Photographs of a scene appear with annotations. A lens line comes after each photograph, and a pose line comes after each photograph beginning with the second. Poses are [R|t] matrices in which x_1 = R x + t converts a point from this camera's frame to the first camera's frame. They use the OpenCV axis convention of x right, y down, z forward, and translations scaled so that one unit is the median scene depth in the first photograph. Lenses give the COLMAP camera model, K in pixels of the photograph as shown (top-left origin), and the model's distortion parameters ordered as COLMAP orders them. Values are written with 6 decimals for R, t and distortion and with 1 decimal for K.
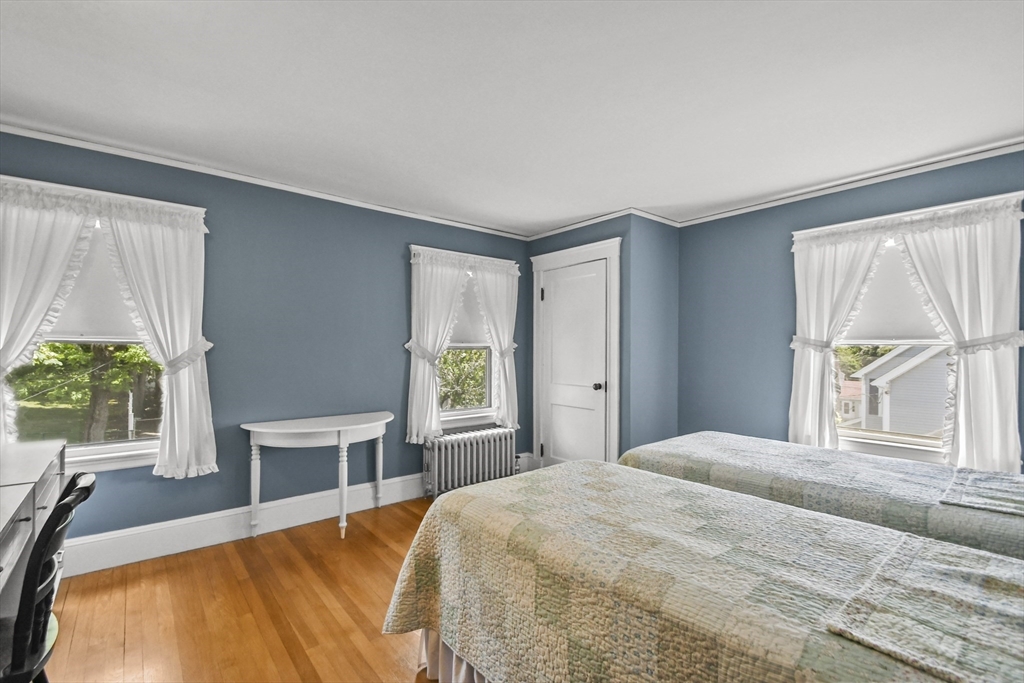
lens RADIAL K [[452.8, 0, 483.4], [0, 452.8, 352.0], [0, 0, 1]] dist [0.001158, -0.000088]
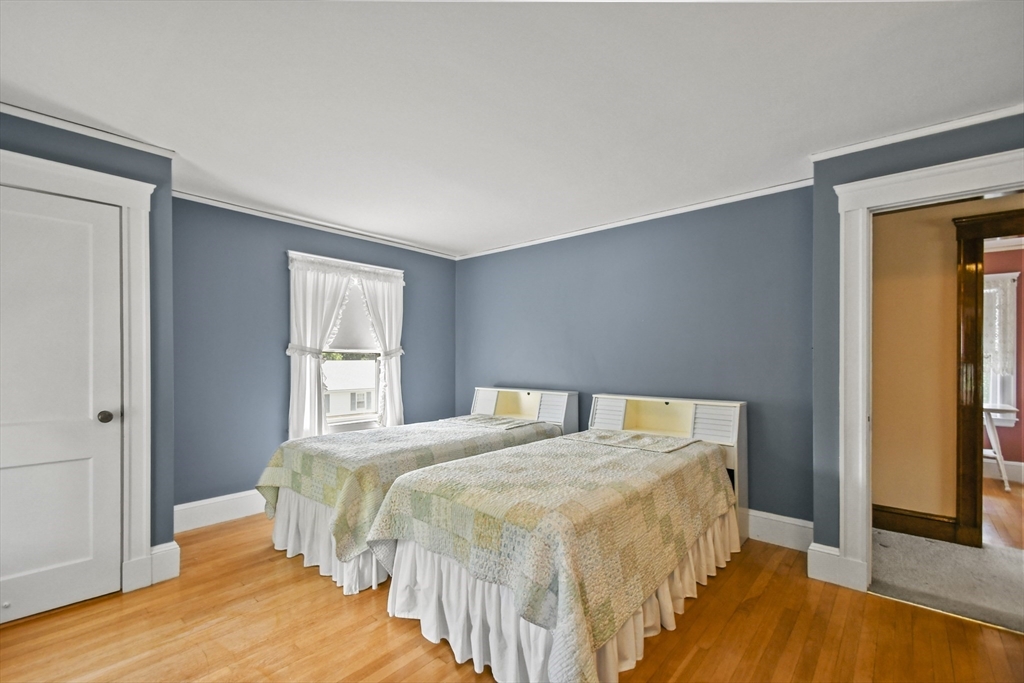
lens RADIAL K [[451.2, 0, 511.3], [0, 451.2, 360.1], [0, 0, 1]] dist [0.036490, -0.000031]
pose [[-0.204806, -0.011623, 0.978733, -0.602932], [-0.004954, 0.999929, 0.010838, -0.010748], [-0.978790, -0.002629, -0.204849, 0.797798]]
